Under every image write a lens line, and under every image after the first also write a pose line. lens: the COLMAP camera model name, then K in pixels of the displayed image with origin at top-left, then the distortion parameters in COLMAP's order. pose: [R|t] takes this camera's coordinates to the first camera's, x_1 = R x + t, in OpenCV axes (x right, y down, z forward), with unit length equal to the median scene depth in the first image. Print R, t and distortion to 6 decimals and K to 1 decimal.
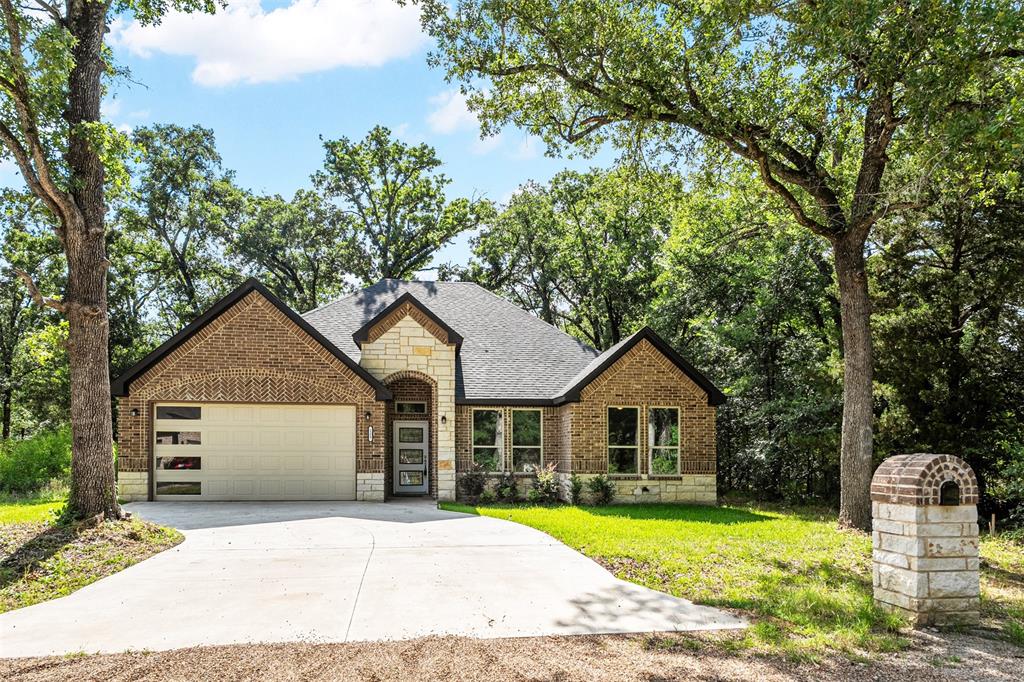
lens RADIAL K [[632.2, 0, 515.6], [0, 632.2, 302.2], [0, 0, 1]] dist [-0.000078, 0.001414]
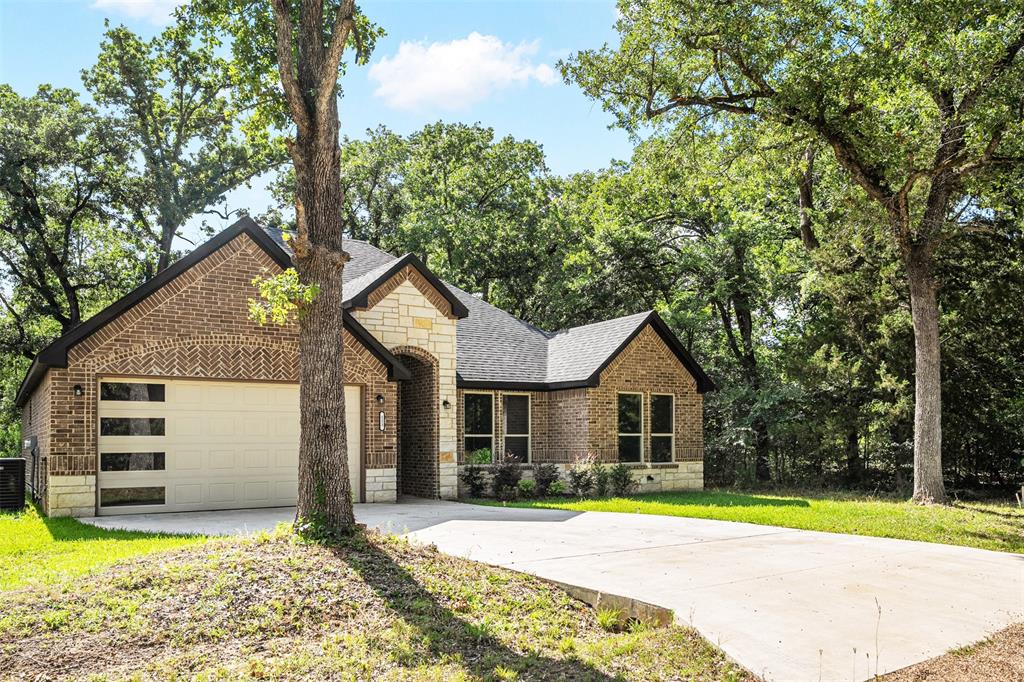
lens RADIAL K [[720.6, 0, 511.7], [0, 720.6, 261.3], [0, 0, 1]] dist [0.003594, -0.000023]
pose [[0.912685, 0.088583, 0.398948, -0.454551], [-0.083509, 0.996052, -0.030120, 0.013838], [-0.400041, -0.005826, 0.916479, 0.066940]]
